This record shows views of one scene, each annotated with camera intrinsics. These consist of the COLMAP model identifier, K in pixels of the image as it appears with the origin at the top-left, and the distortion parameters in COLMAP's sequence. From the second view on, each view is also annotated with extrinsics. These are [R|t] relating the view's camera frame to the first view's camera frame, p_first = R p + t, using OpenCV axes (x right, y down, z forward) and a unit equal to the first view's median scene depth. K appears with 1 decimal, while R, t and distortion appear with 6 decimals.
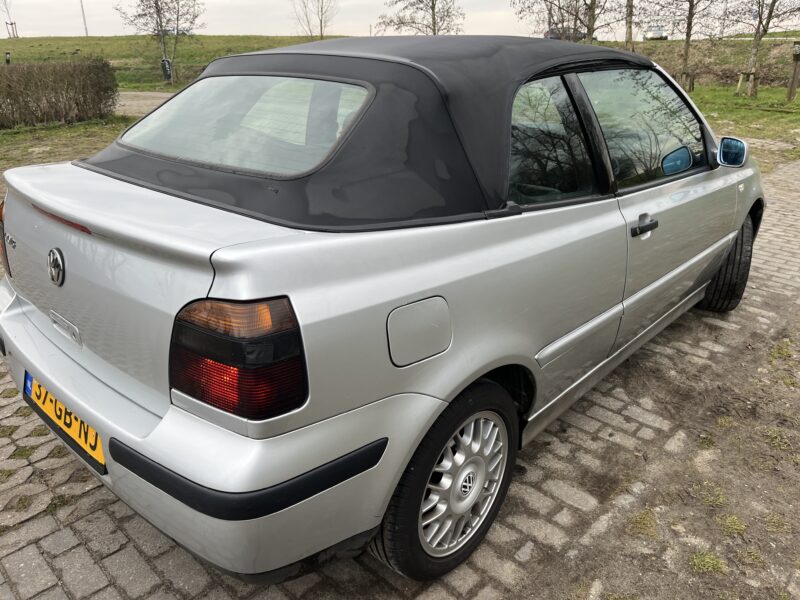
lens RADIAL K [[618.7, 0, 394.6], [0, 618.7, 287.0], [0, 0, 1]] dist [0.041595, -0.074540]
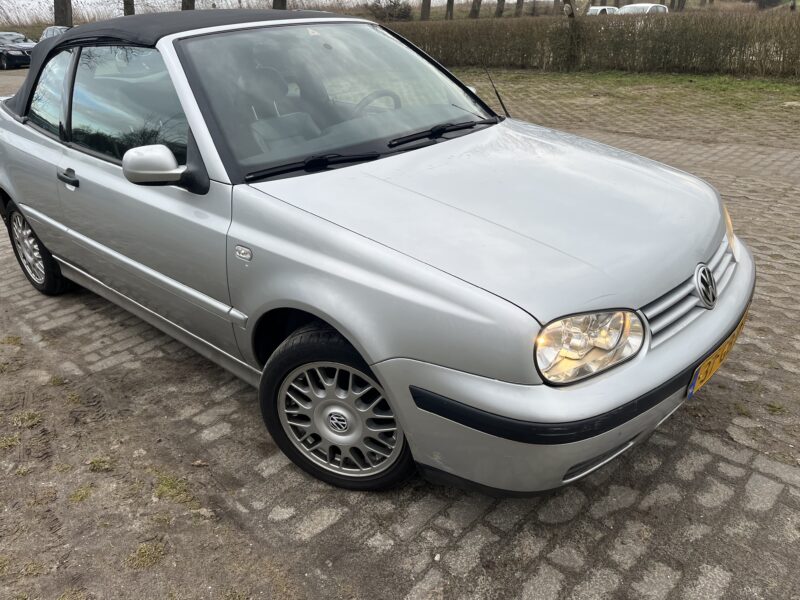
lens RADIAL K [[618.7, 0, 392.9], [0, 618.7, 302.3], [0, 0, 1]] dist [0.041595, -0.074540]
pose [[-0.000196, 0.429388, -0.903120, 1.415064], [-0.324039, 0.854364, 0.406277, -0.520997], [0.946044, 0.292726, 0.138971, 1.324942]]
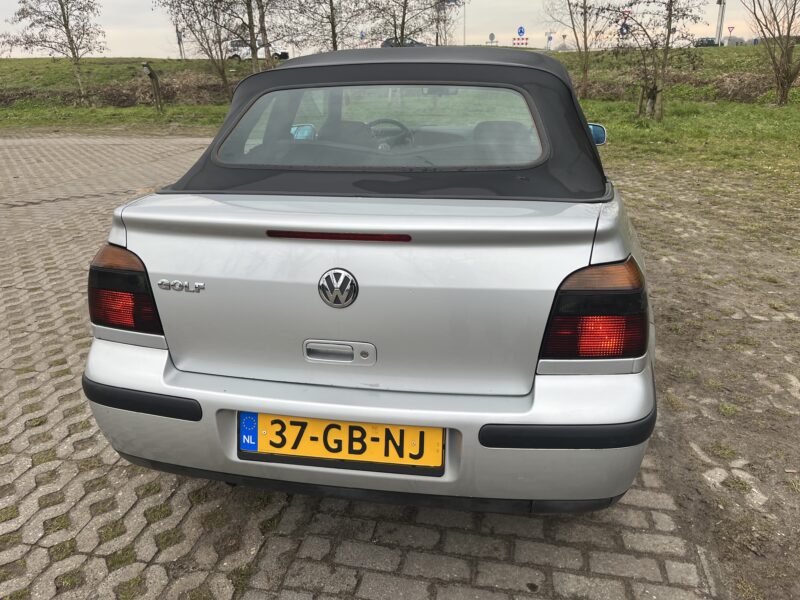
lens RADIAL K [[618.7, 0, 391.6], [0, 618.7, 302.9], [0, 0, 1]] dist [0.041595, -0.074540]
pose [[0.839764, -0.210834, 0.500345, -0.607513], [0.212985, 0.975583, 0.053622, -0.027947], [-0.499433, 0.061536, 0.864164, 0.091440]]
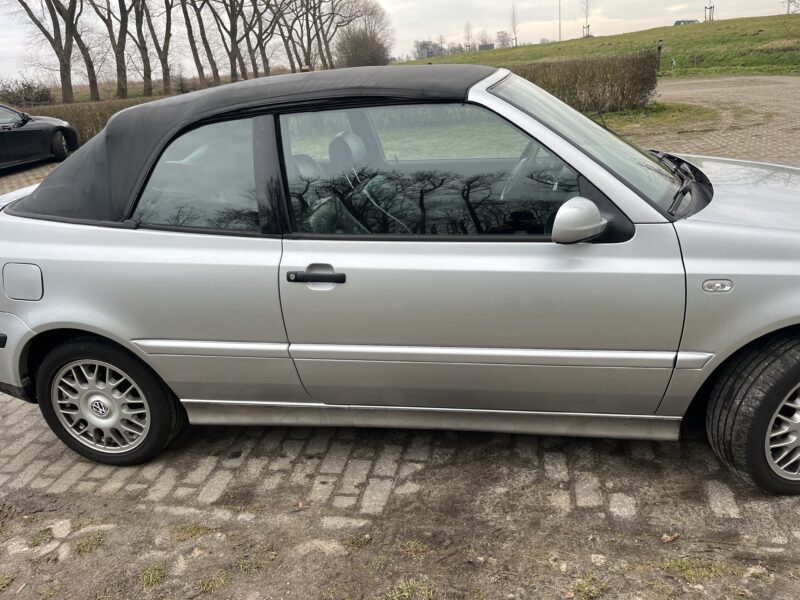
lens RADIAL K [[618.7, 0, 398.4], [0, 618.7, 290.7], [0, 0, 1]] dist [0.041595, -0.074540]
pose [[0.532641, 0.255799, -0.806760, 1.088802], [-0.226693, 0.961521, 0.155201, -0.221778], [0.815417, 0.100220, 0.570133, 0.500010]]
